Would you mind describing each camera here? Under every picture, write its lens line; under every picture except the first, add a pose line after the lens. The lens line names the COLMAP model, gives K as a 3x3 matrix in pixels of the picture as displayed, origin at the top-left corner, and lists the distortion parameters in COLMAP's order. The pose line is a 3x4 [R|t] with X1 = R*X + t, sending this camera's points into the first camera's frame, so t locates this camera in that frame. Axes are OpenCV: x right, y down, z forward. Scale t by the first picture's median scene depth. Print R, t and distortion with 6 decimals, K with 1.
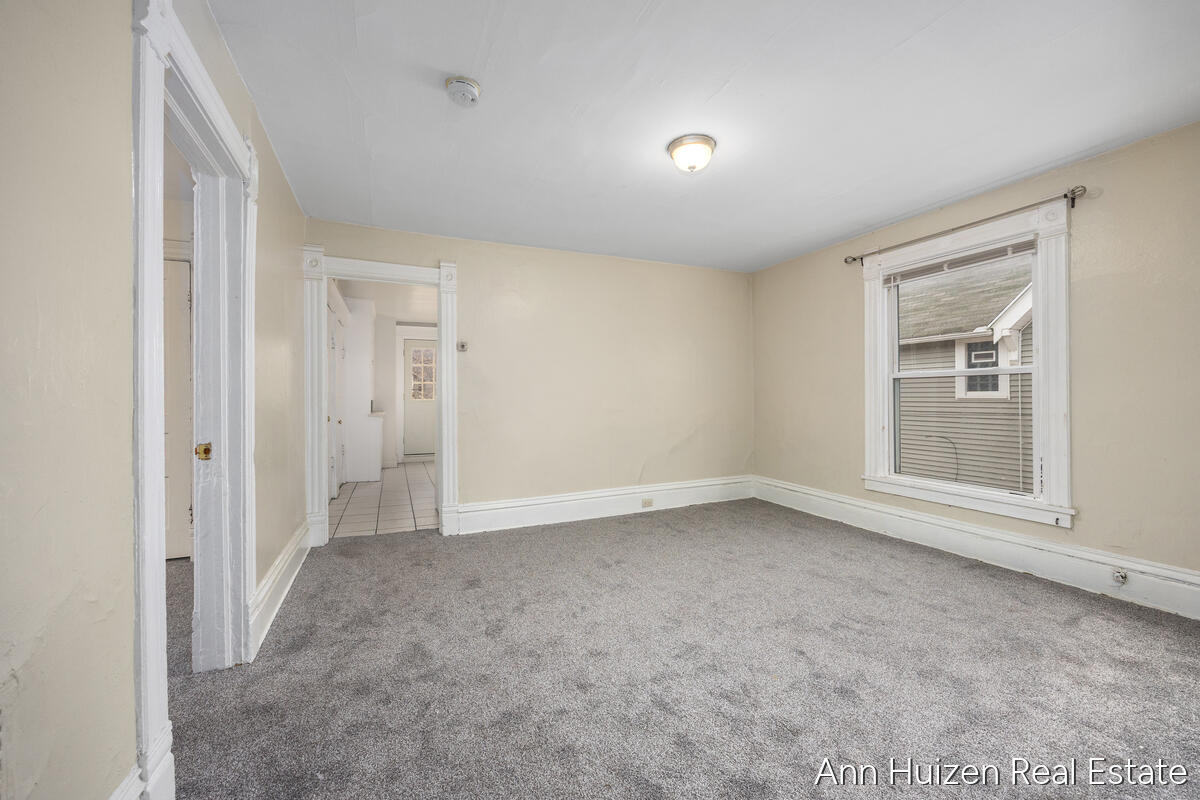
lens RADIAL K [[462.8, 0, 610.1], [0, 462.8, 394.1], [0, 0, 1]] dist [-0.001428, -0.000146]
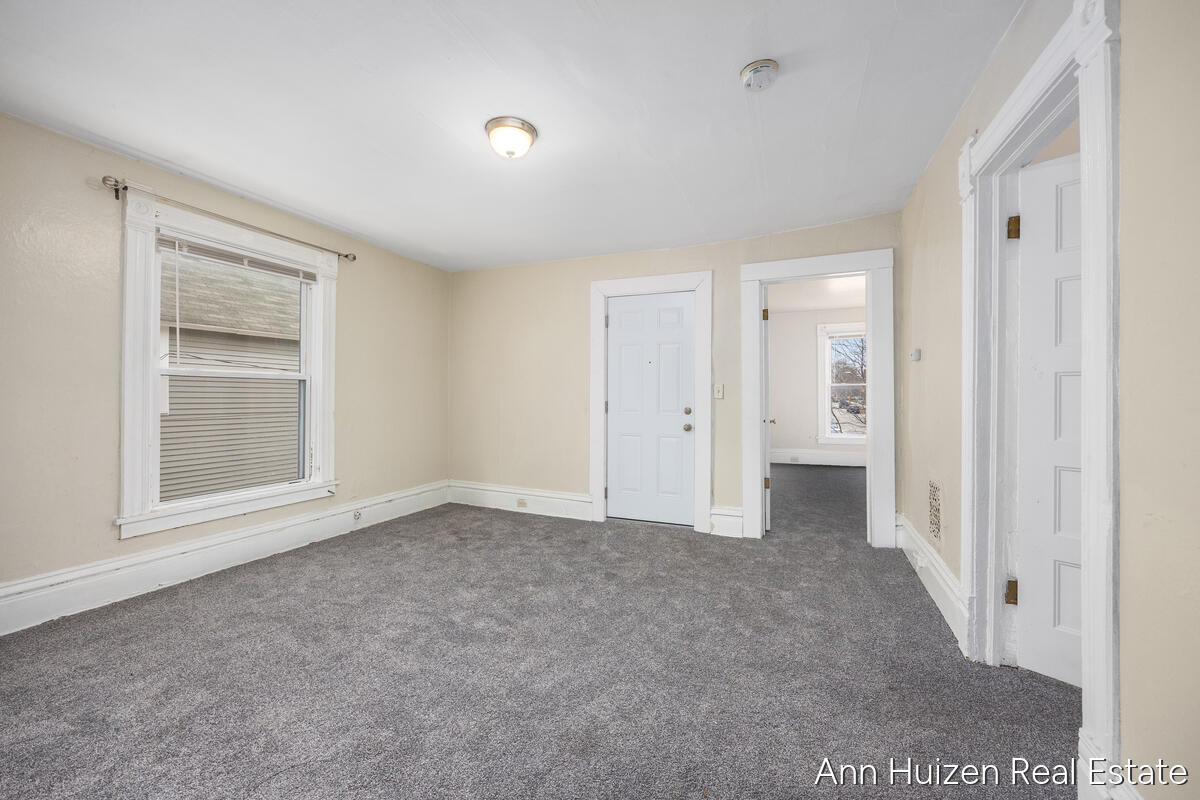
lens RADIAL K [[462.8, 0, 610.1], [0, 462.8, 394.1], [0, 0, 1]] dist [-0.001428, -0.000146]
pose [[-0.670864, 0.014574, 0.741437, -0.523793], [0.003221, 0.999855, -0.016739, 0.014913], [-0.741574, -0.008841, -0.670813, 1.193423]]
